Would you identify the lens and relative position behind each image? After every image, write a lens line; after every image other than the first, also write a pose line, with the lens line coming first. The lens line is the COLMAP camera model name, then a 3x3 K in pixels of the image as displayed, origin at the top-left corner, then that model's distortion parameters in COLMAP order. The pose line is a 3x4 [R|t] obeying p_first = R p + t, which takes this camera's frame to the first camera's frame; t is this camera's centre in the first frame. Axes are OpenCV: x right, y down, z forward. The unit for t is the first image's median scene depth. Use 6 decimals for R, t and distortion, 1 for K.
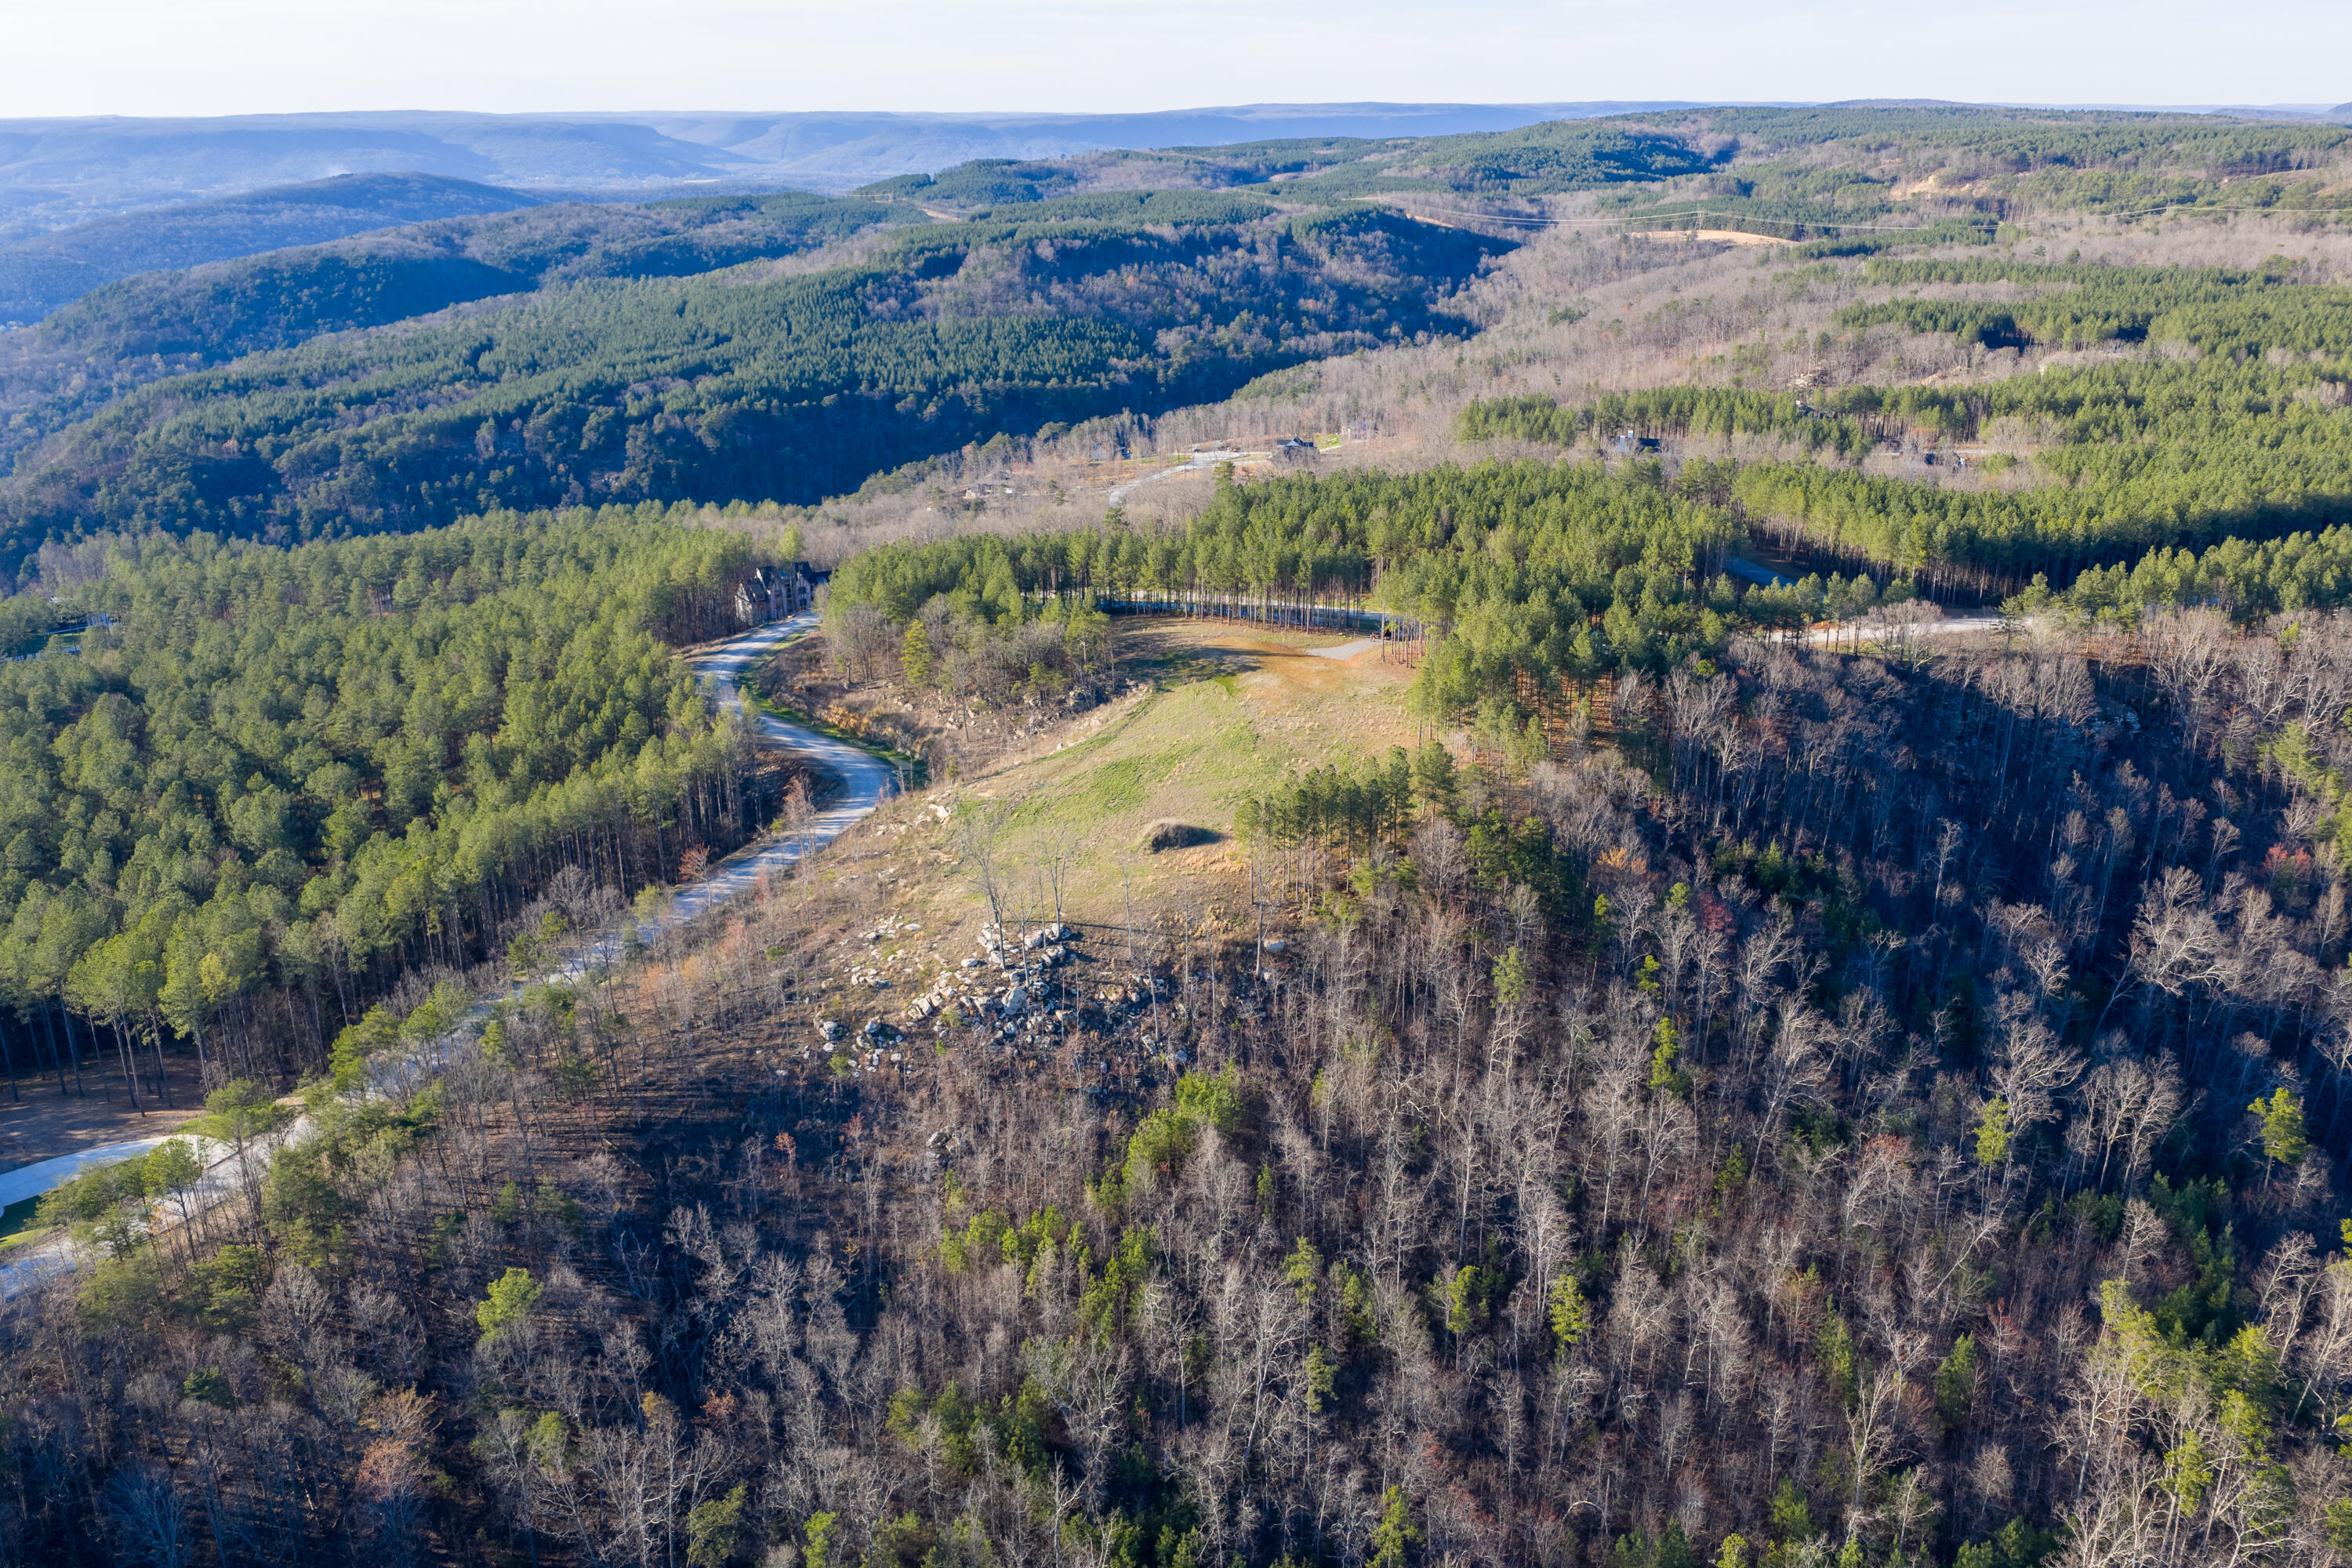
lens RADIAL K [[1973.0, 0, 1187.1], [0, 1973.0, 784.7], [0, 0, 1]] dist [0.004808, -0.012016]
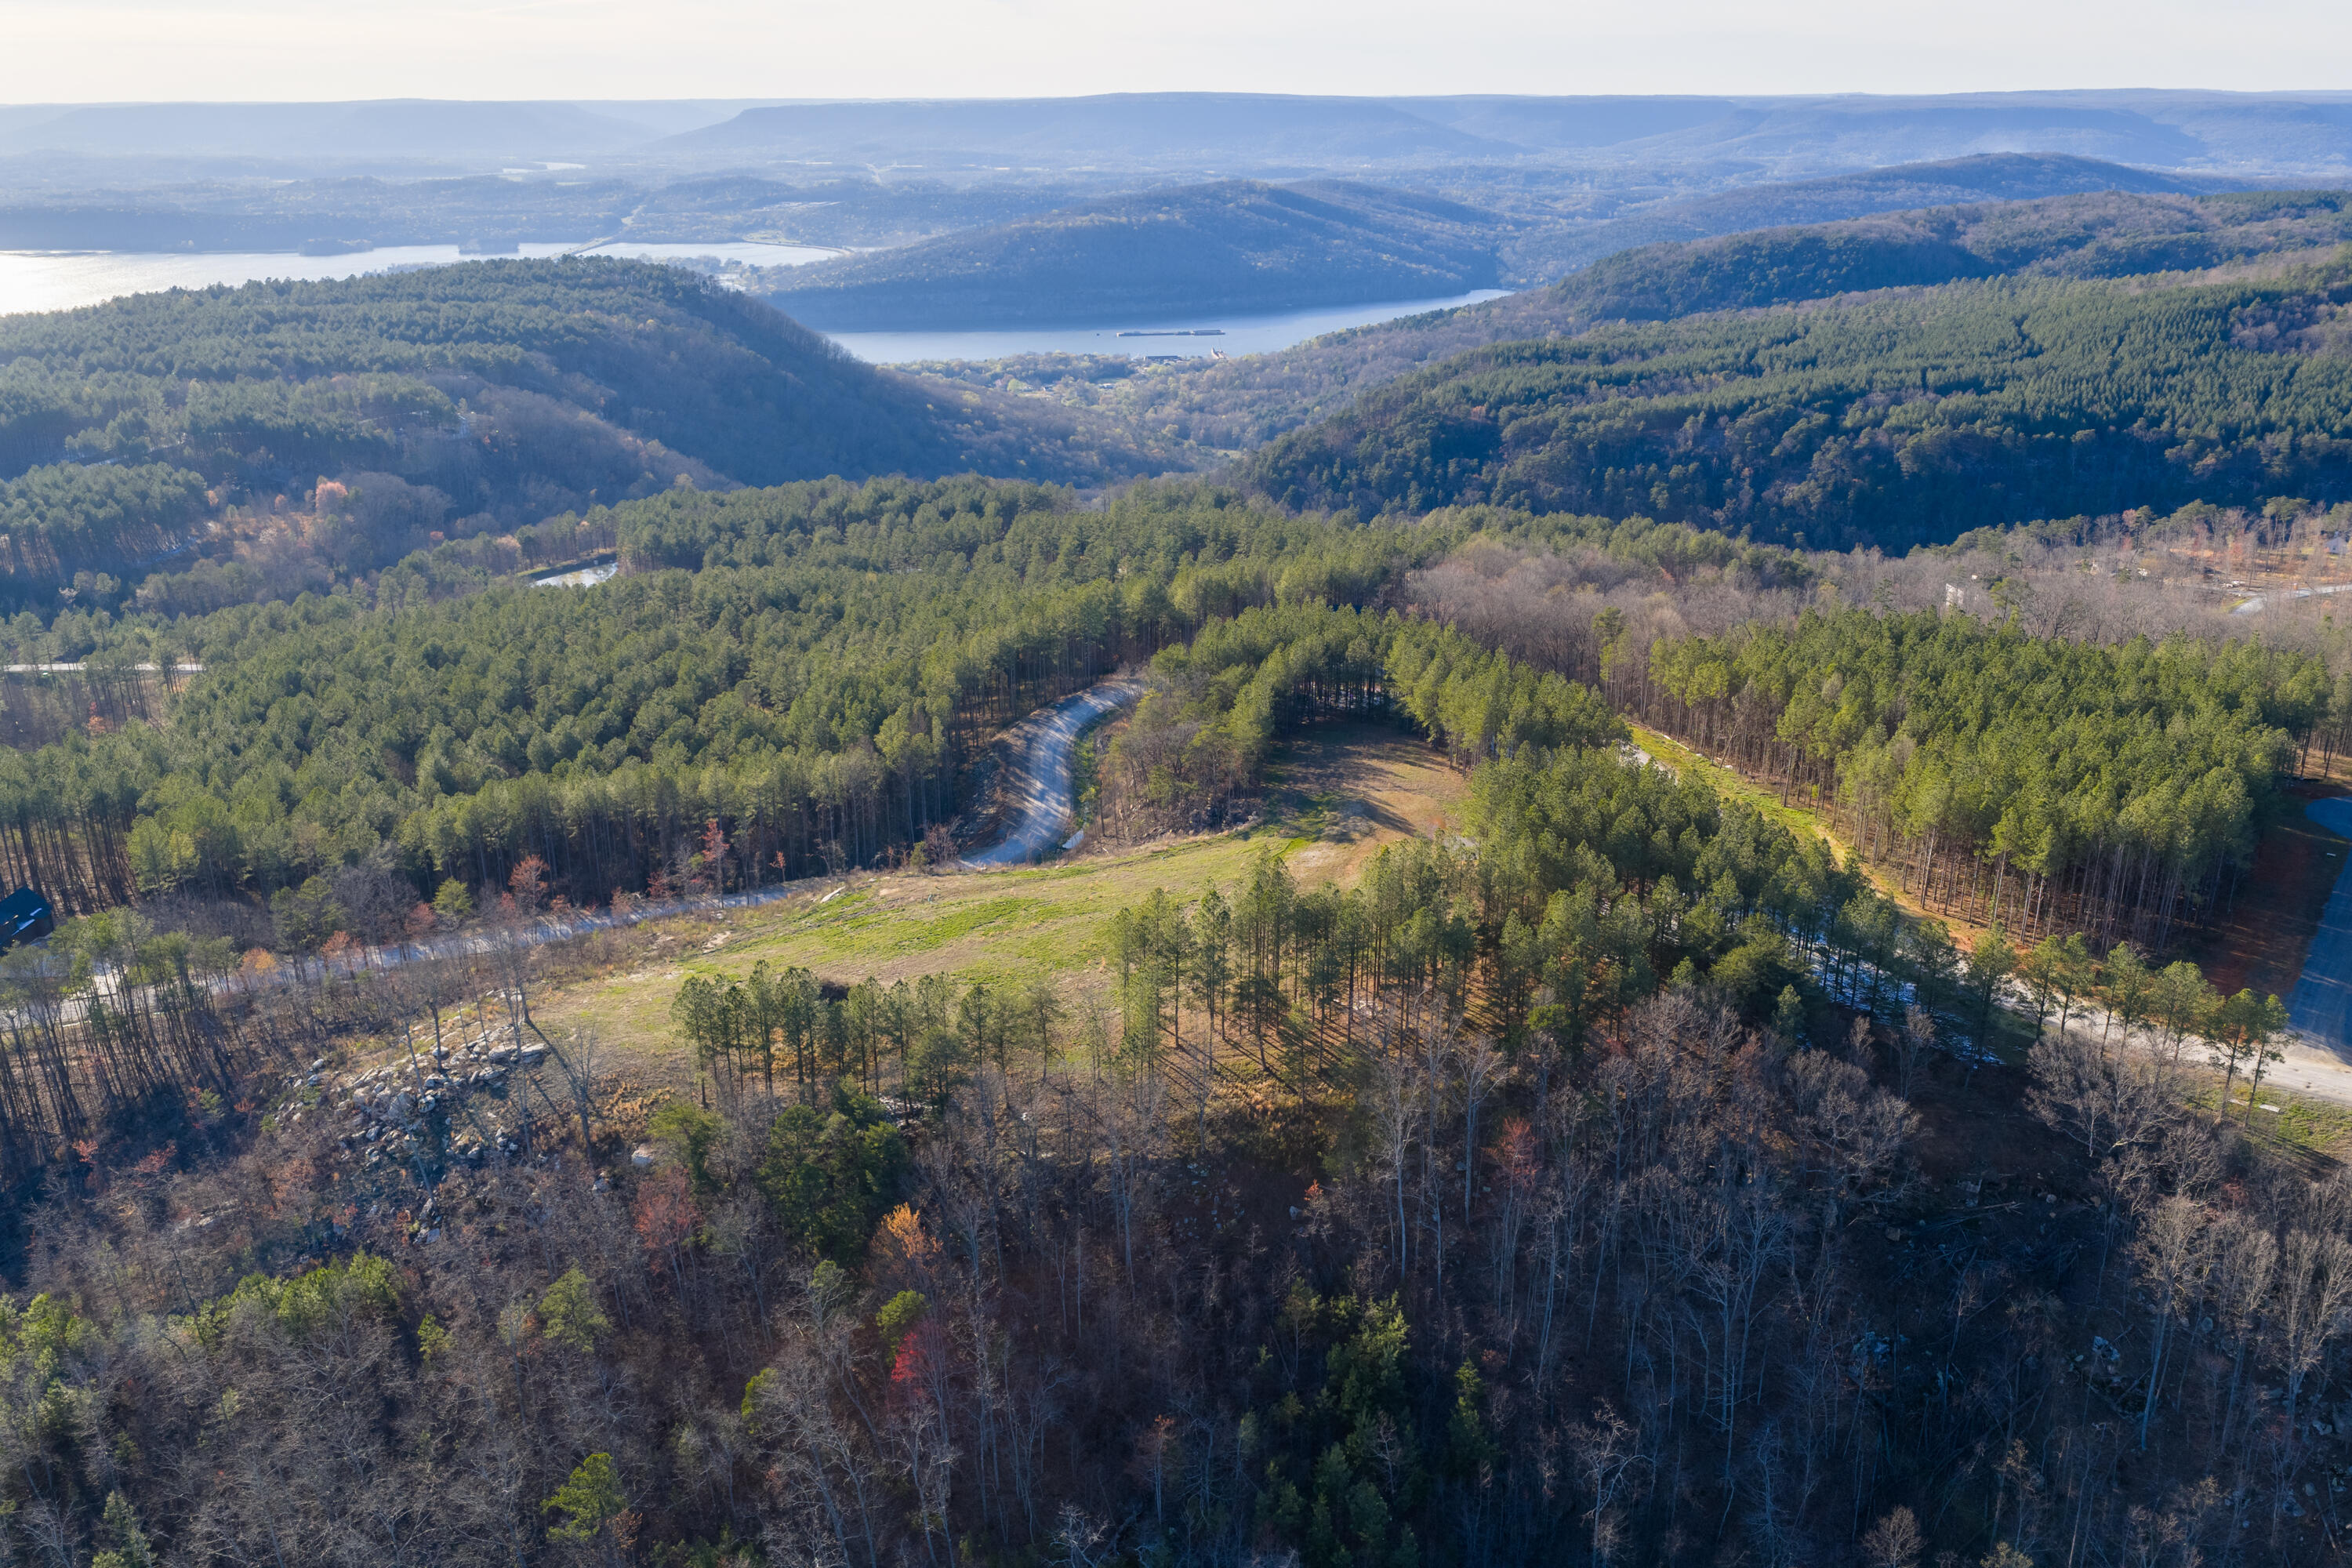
lens RADIAL K [[1973.0, 0, 1179.1], [0, 1973.0, 796.8], [0, 0, 1]] dist [0.004808, -0.012016]
pose [[0.685067, 0.244945, -0.686065, 0.170941], [-0.234144, 0.965841, 0.111030, -0.048392], [0.689826, 0.084575, 0.719018, 0.137780]]
